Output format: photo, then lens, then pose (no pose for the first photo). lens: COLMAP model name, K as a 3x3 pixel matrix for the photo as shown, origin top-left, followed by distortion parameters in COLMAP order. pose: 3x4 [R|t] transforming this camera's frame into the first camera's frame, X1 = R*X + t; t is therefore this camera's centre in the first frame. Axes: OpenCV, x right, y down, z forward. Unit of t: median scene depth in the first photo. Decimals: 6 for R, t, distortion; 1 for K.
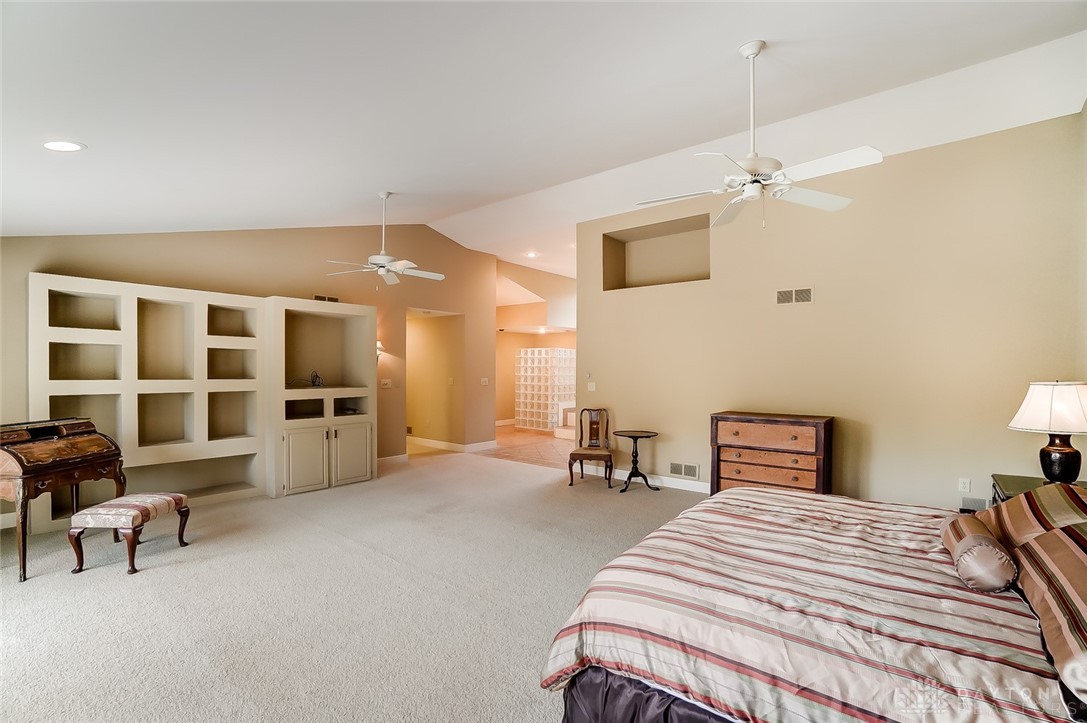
lens RADIAL K [[491.0, 0, 540.8], [0, 491.0, 369.1], [0, 0, 1]] dist [-0.071670, 0.029545]
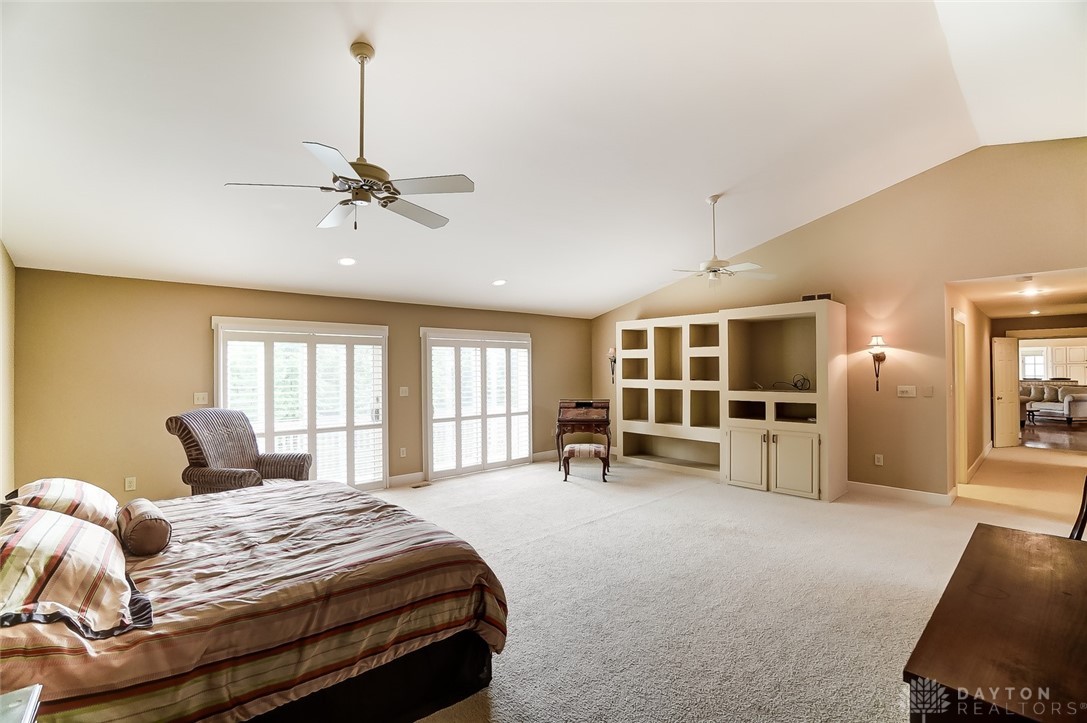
lens RADIAL K [[491.0, 0, 540.8], [0, 491.0, 369.1], [0, 0, 1]] dist [-0.071670, 0.029545]
pose [[-0.152819, -0.009711, -0.988206, 0.629366], [0.001797, 0.999947, -0.010104, 0.002379], [0.988252, -0.003320, -0.152794, 0.699745]]
